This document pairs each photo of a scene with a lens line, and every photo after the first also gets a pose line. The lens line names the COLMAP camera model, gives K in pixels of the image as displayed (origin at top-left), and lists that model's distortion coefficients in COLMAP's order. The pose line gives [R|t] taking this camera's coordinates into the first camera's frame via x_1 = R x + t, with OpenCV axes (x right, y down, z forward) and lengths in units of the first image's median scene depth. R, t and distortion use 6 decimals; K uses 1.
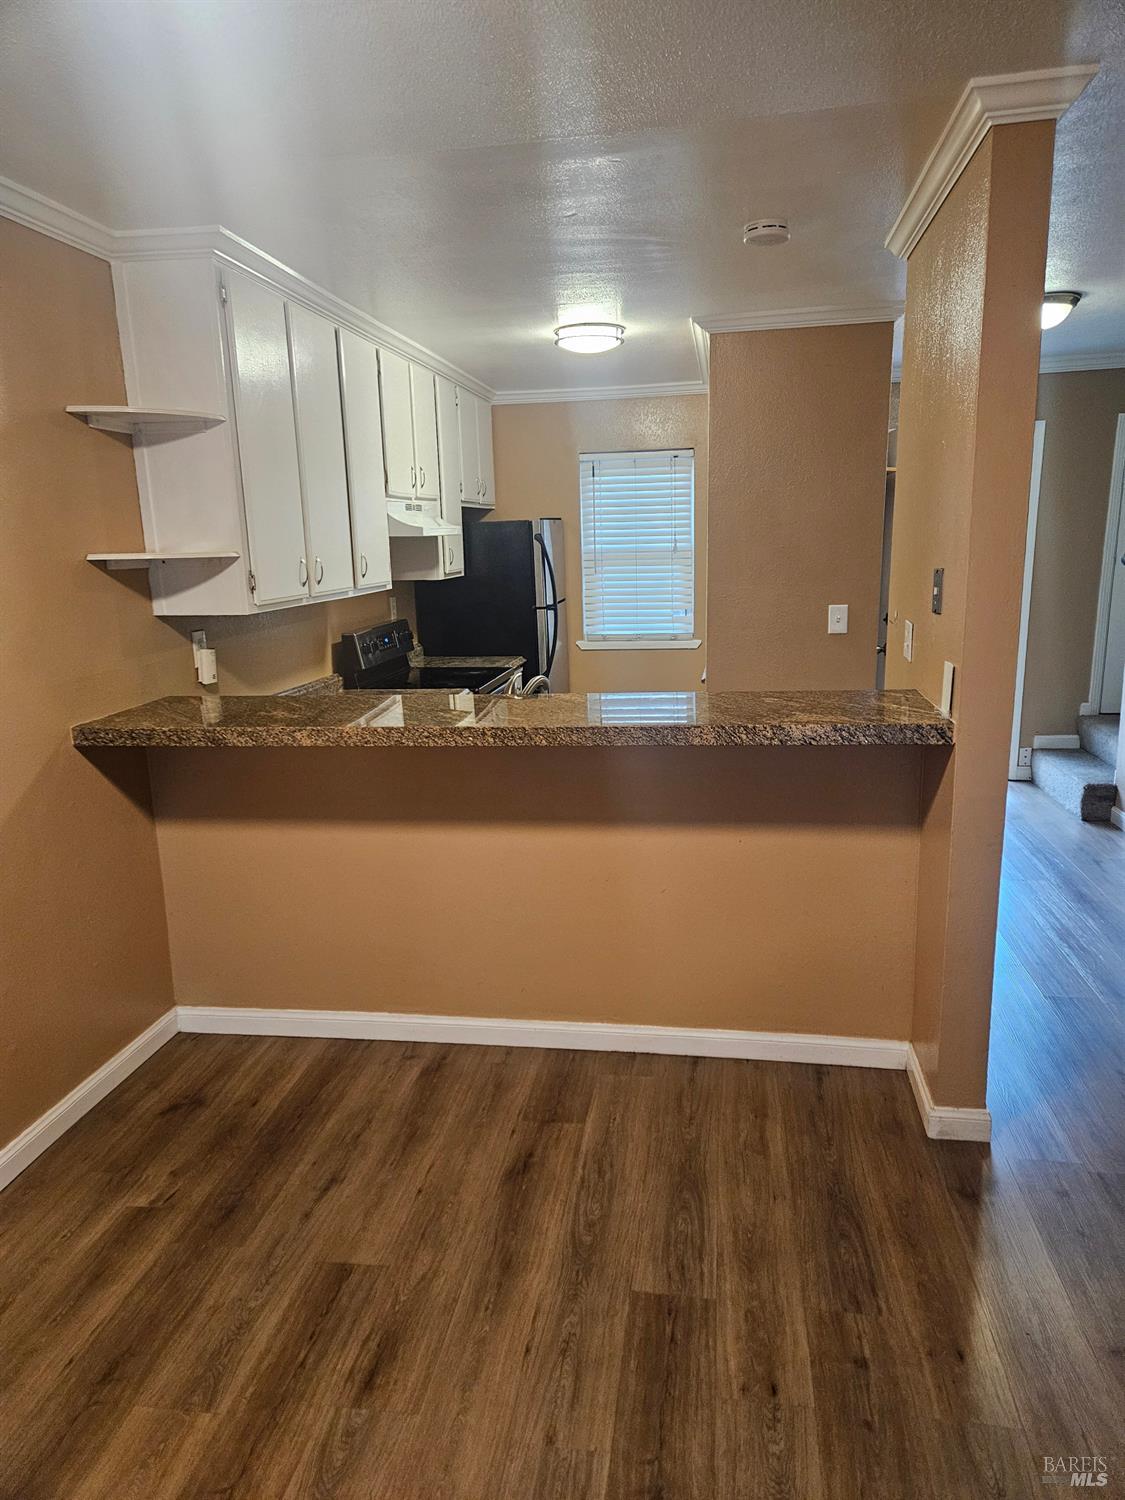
lens RADIAL K [[1085.5, 0, 559.1], [0, 1085.5, 817.8], [0, 0, 1]] dist [0.008012, -0.079574]
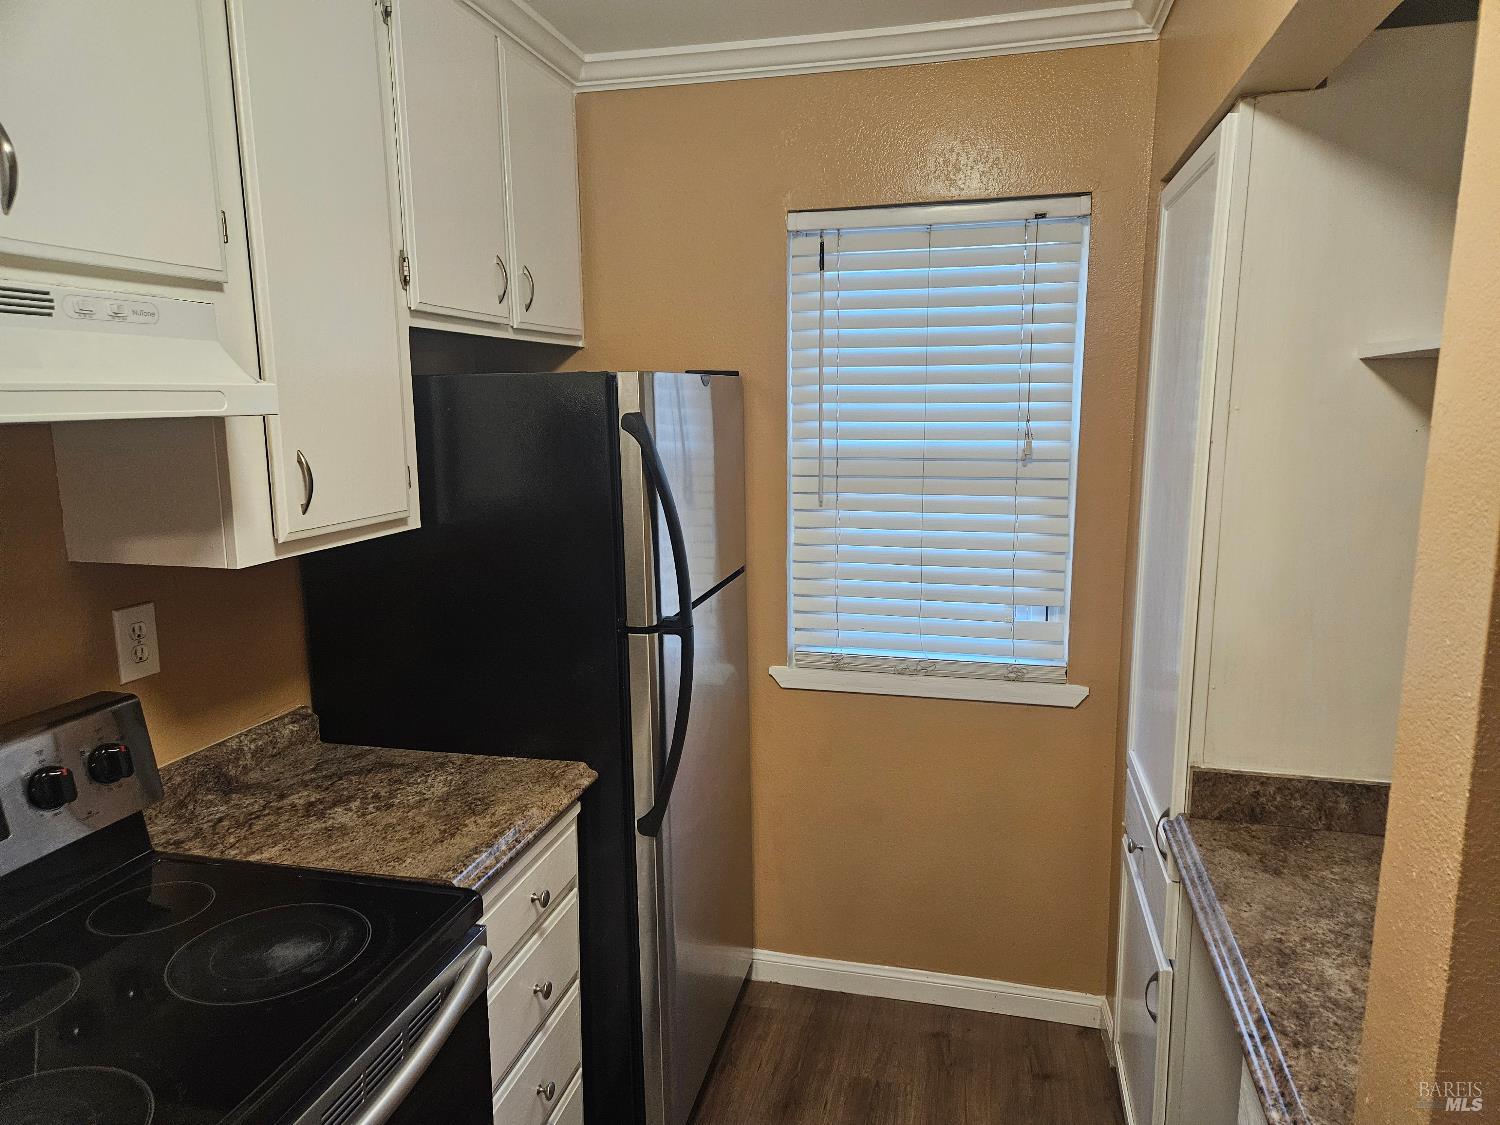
lens RADIAL K [[998.7, 0, 757.1], [0, 998.7, 570.3], [0, 0, 1]] dist [0.077842, -0.062255]
pose [[0.996795, 0.034055, -0.072382, 0.038770], [-0.039829, 0.996008, -0.079890, -0.176572], [0.069373, 0.082517, 0.994172, 0.648978]]
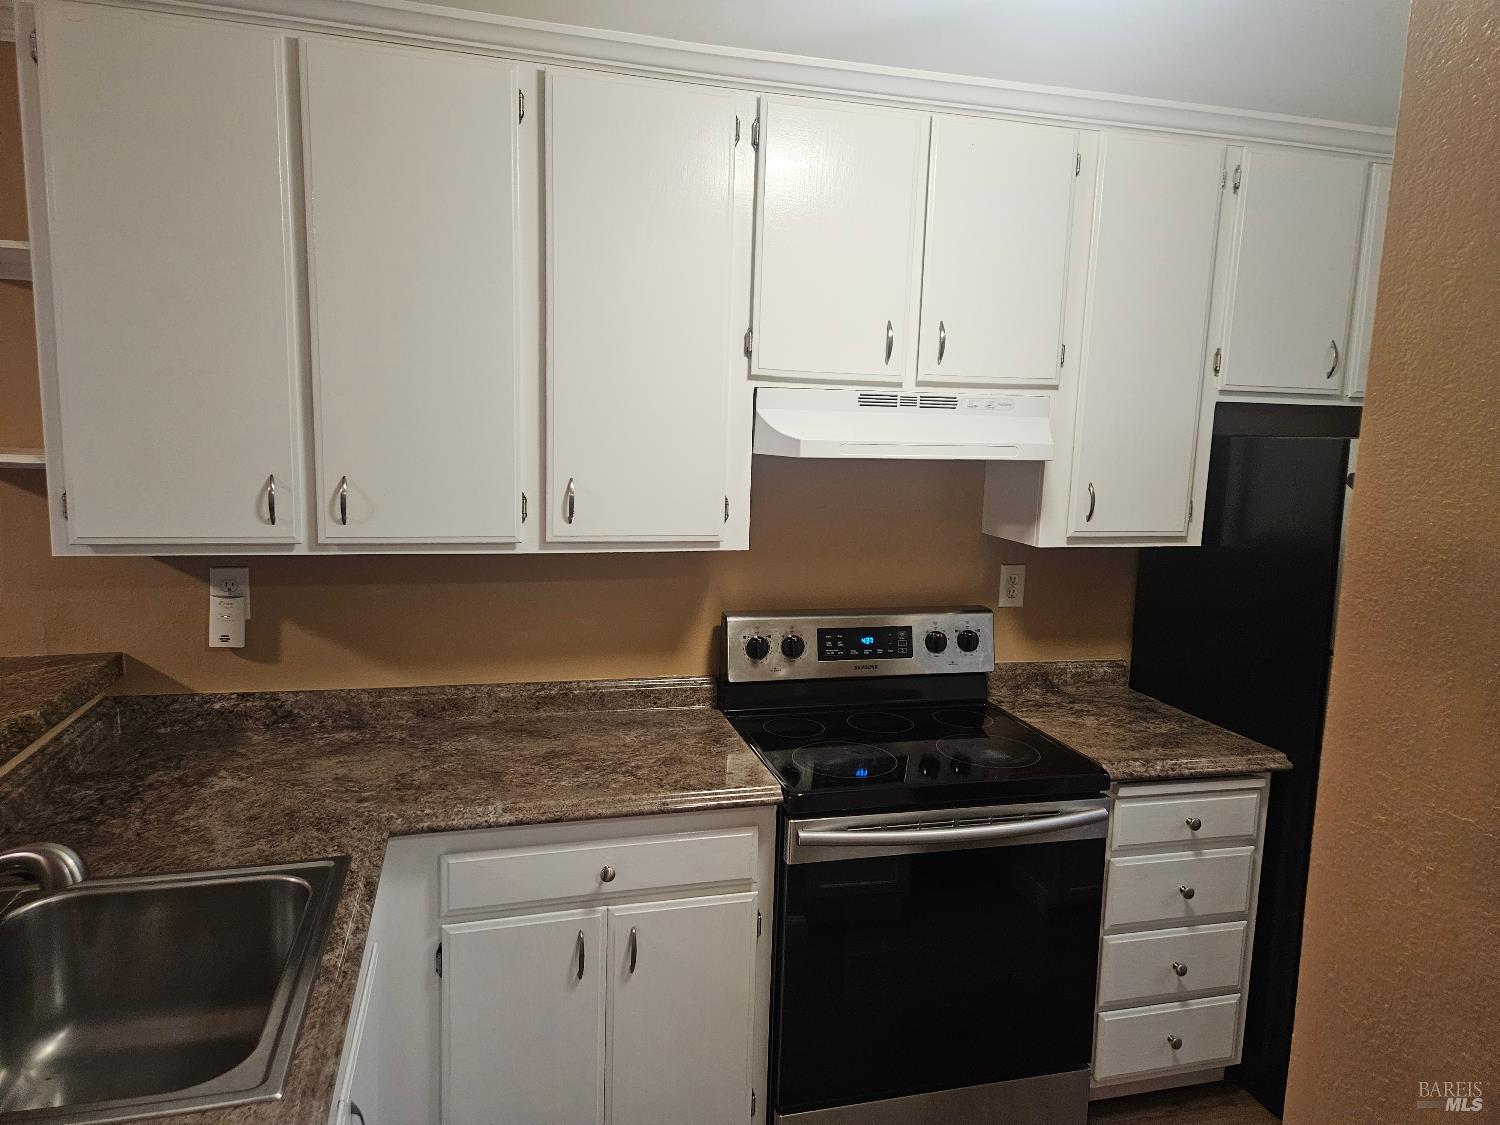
lens RADIAL K [[998.7, 0, 757.1], [0, 998.7, 570.3], [0, 0, 1]] dist [0.077842, -0.062255]
pose [[0.413692, 0.173628, -0.893707, 0.210144], [-0.268397, 0.961278, 0.062516, -0.176968], [0.869955, 0.214006, 0.444274, 0.601068]]
